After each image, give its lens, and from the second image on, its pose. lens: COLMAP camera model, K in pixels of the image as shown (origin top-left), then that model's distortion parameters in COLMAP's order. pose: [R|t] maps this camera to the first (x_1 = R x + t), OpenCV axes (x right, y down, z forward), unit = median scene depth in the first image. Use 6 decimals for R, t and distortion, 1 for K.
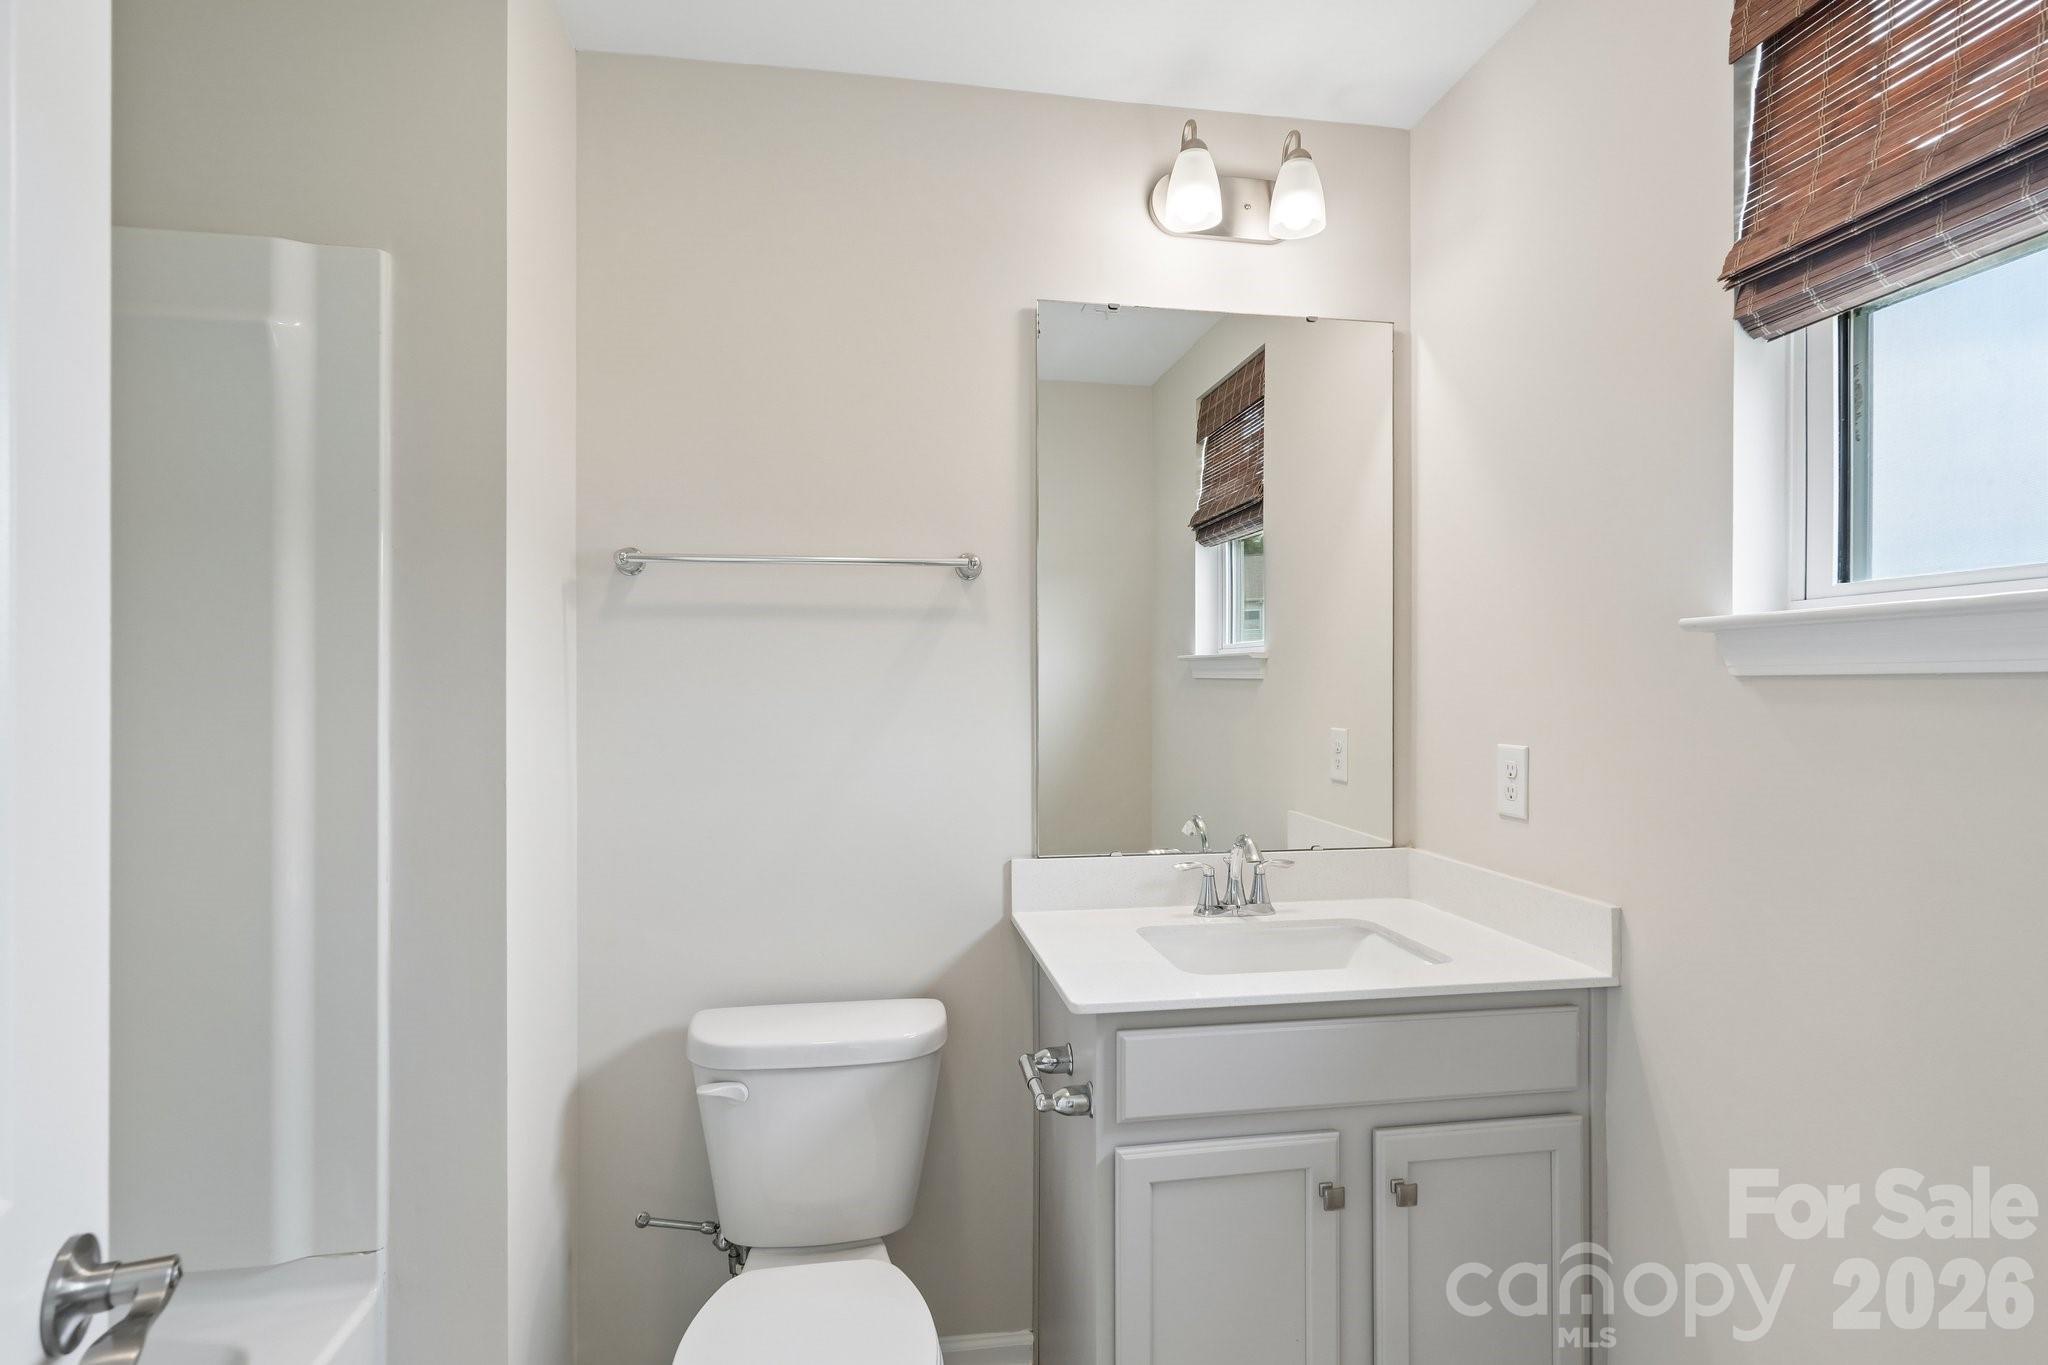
lens RADIAL K [[1004.2, 0, 1027.7], [0, 1004.2, 686.0], [0, 0, 1]] dist [0.002663, 0.000941]
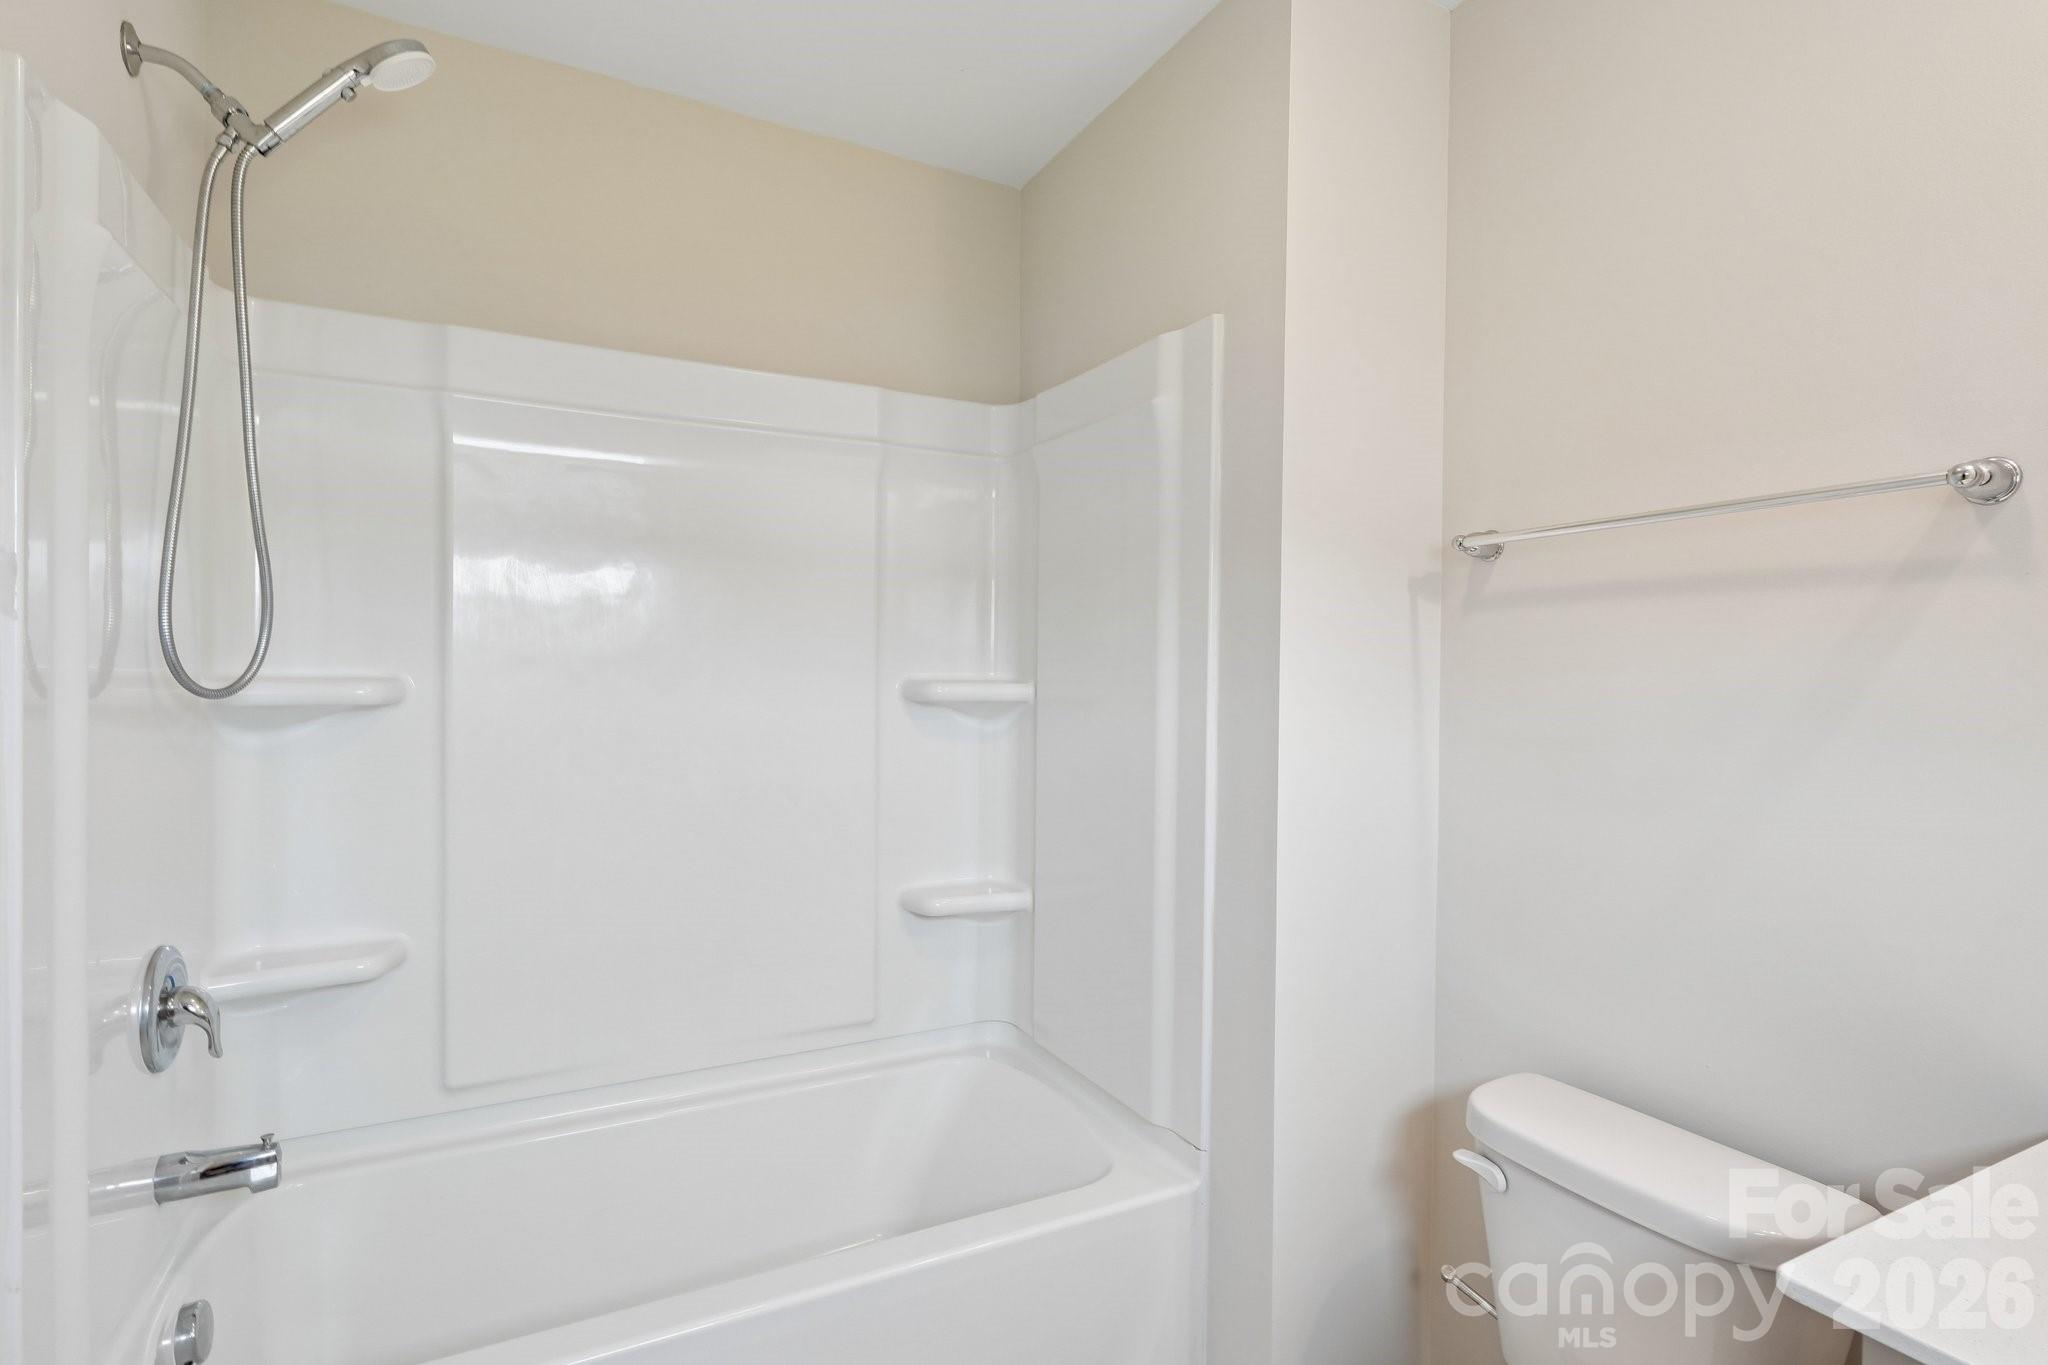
lens RADIAL K [[1004.2, 0, 1027.7], [0, 1004.2, 686.0], [0, 0, 1]] dist [0.002663, 0.000941]
pose [[0.309873, 0.014694, -0.950664, 0.372270], [-0.010895, 0.999870, 0.011904, -0.005131], [0.950715, 0.006669, 0.309993, 0.375198]]
